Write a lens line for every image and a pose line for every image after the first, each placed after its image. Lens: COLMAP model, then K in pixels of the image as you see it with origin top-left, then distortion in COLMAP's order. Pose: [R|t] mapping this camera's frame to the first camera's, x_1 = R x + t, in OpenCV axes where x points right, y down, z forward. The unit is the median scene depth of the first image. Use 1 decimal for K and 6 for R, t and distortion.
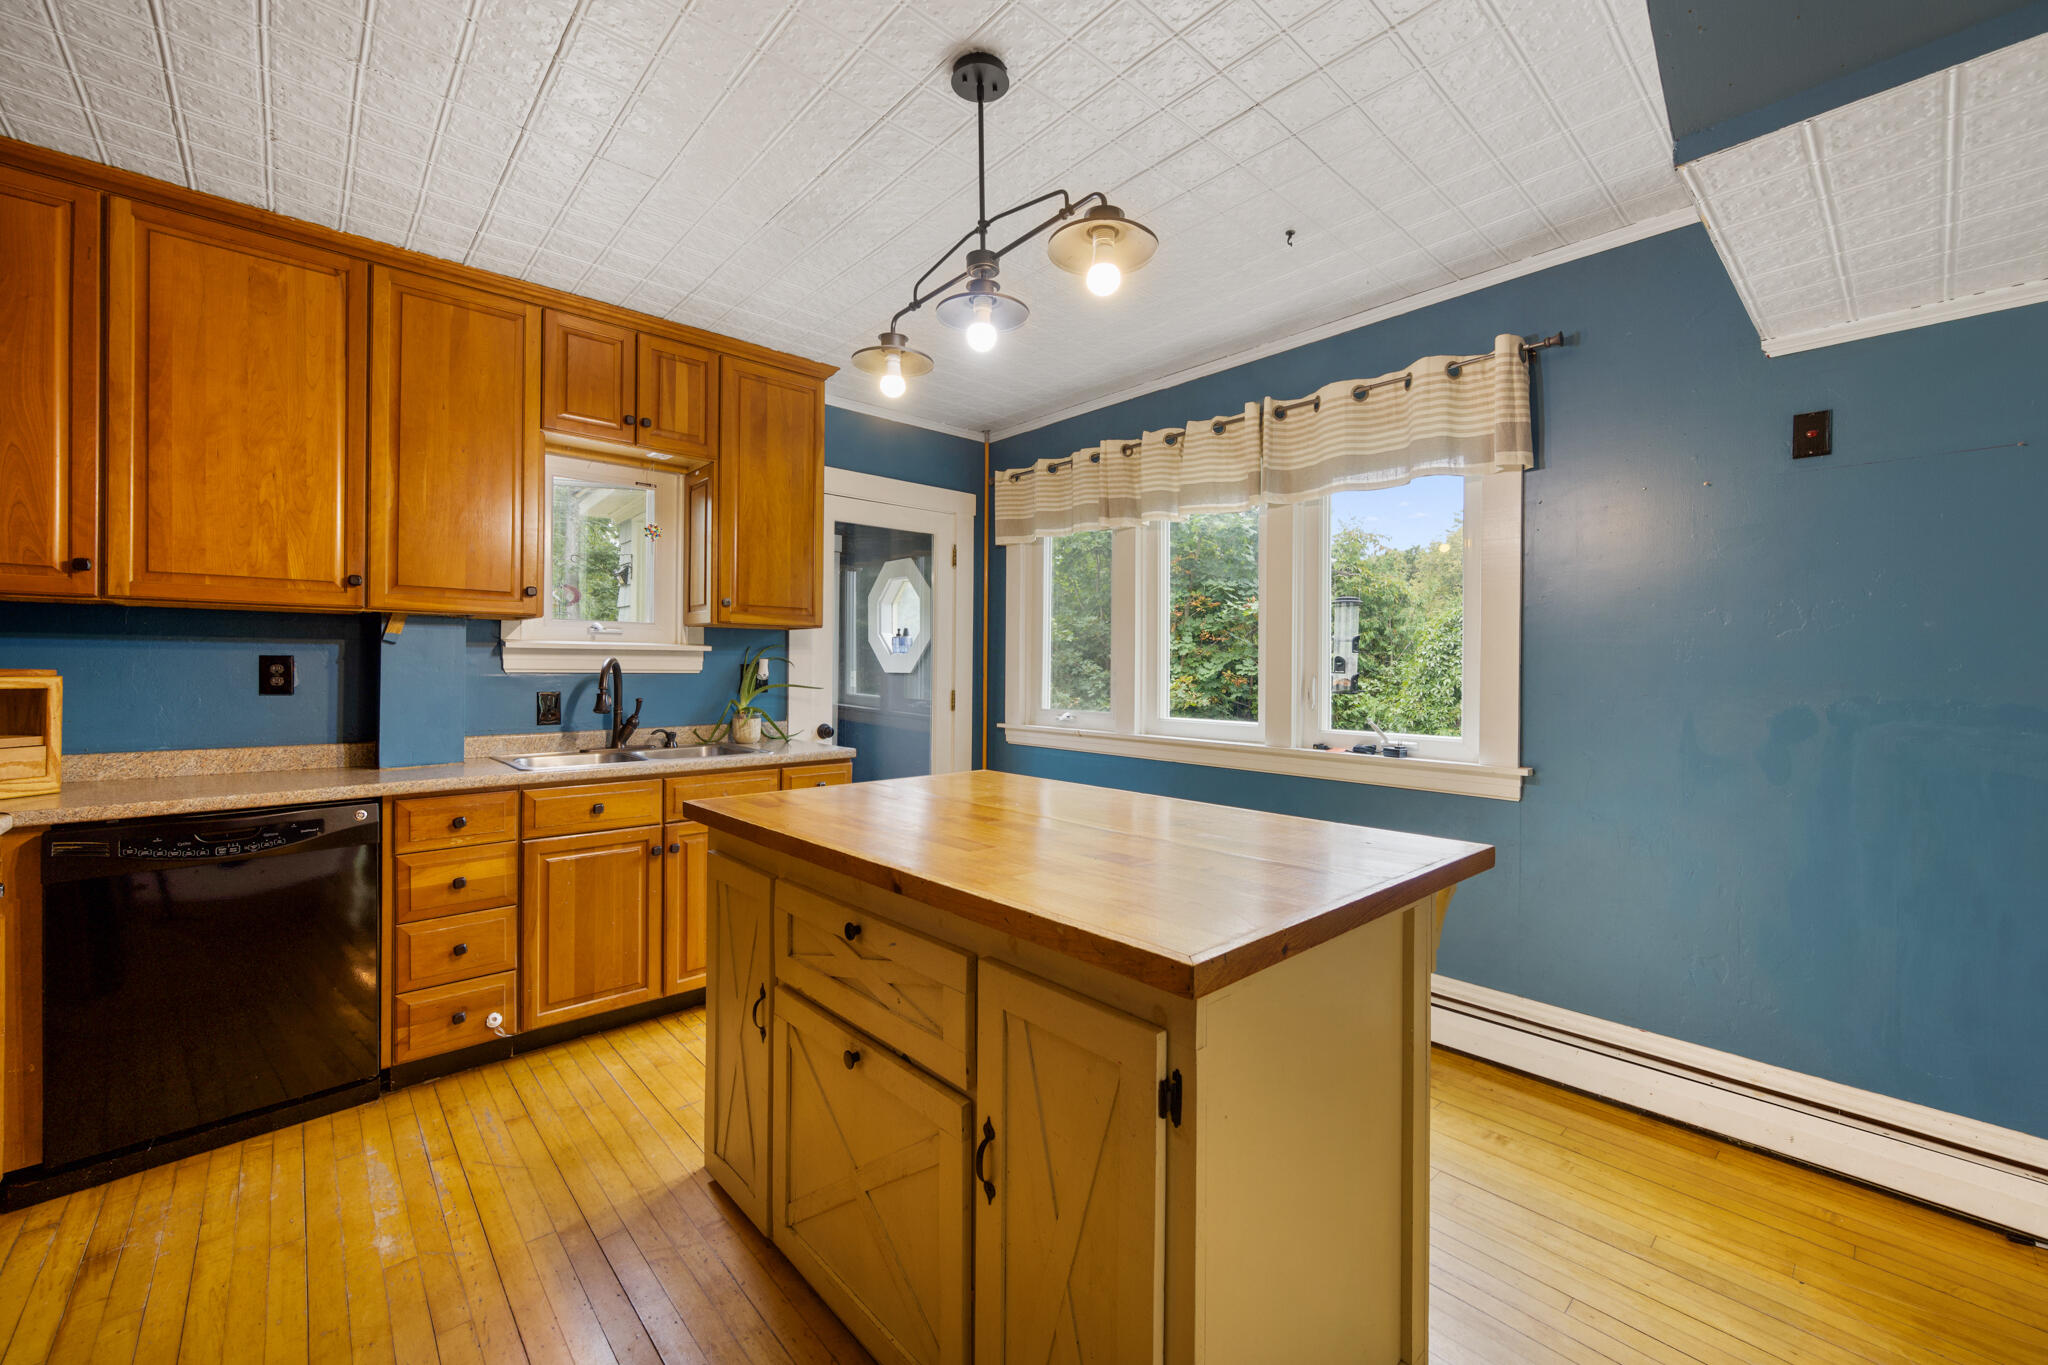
lens RADIAL K [[814.1, 0, 1026.5], [0, 814.1, 667.4], [0, 0, 1]] dist [-0.000025, 0.000149]
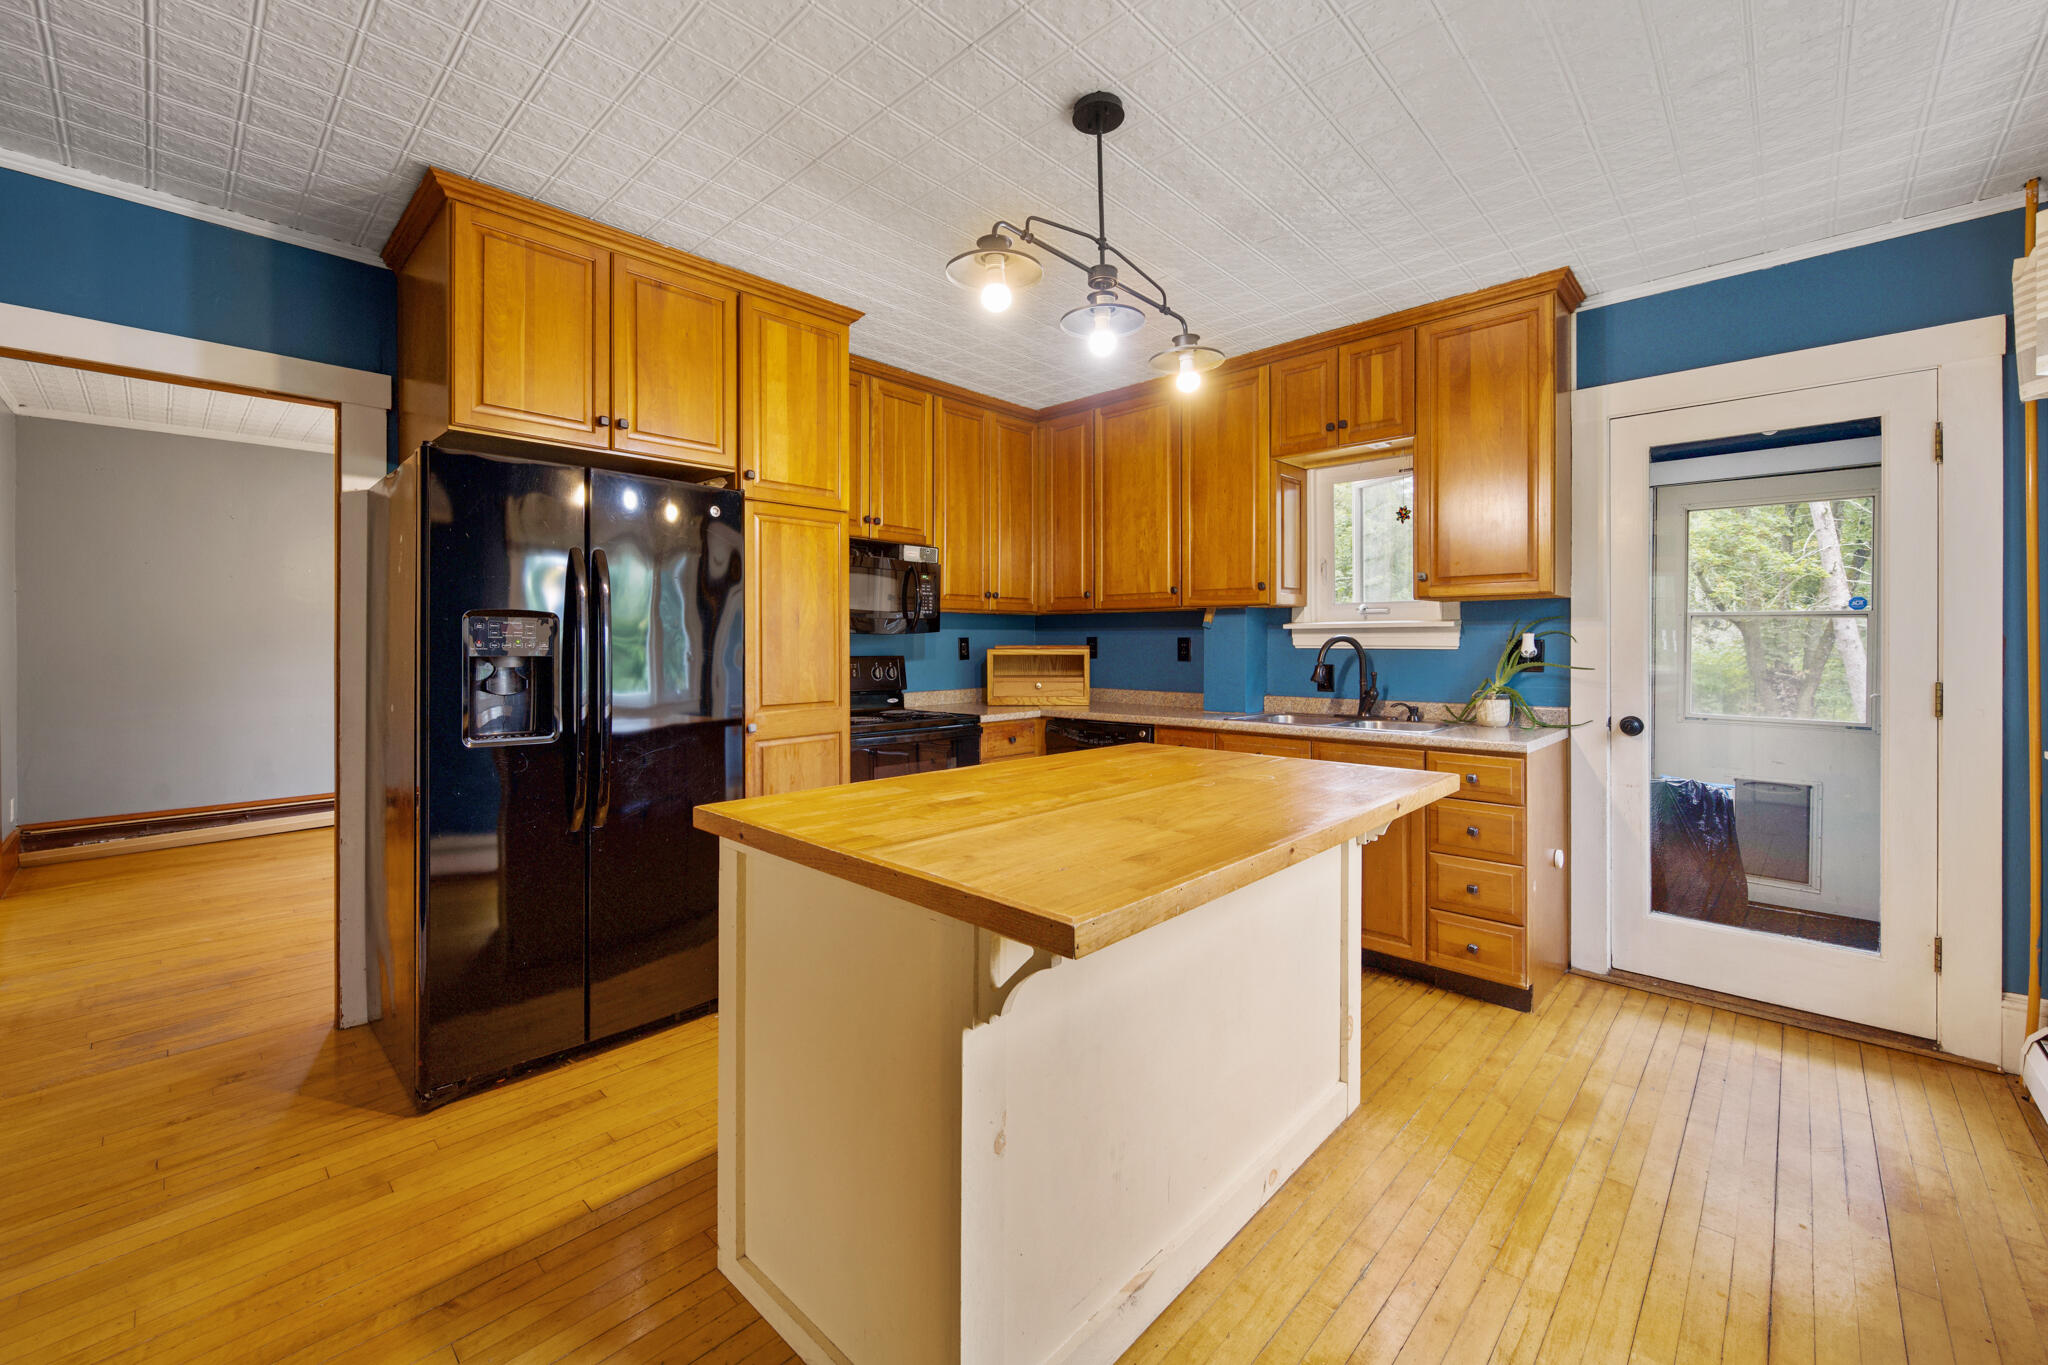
lens RADIAL K [[824.0, 0, 1020.1], [0, 824.0, 643.1], [0, 0, 1]] dist [-0.002846, -0.000215]
pose [[0.068743, -0.002597, -0.997631, 0.612826], [0.003695, 0.999990, -0.002349, 0.000196], [0.997628, -0.003525, 0.068752, 0.468952]]
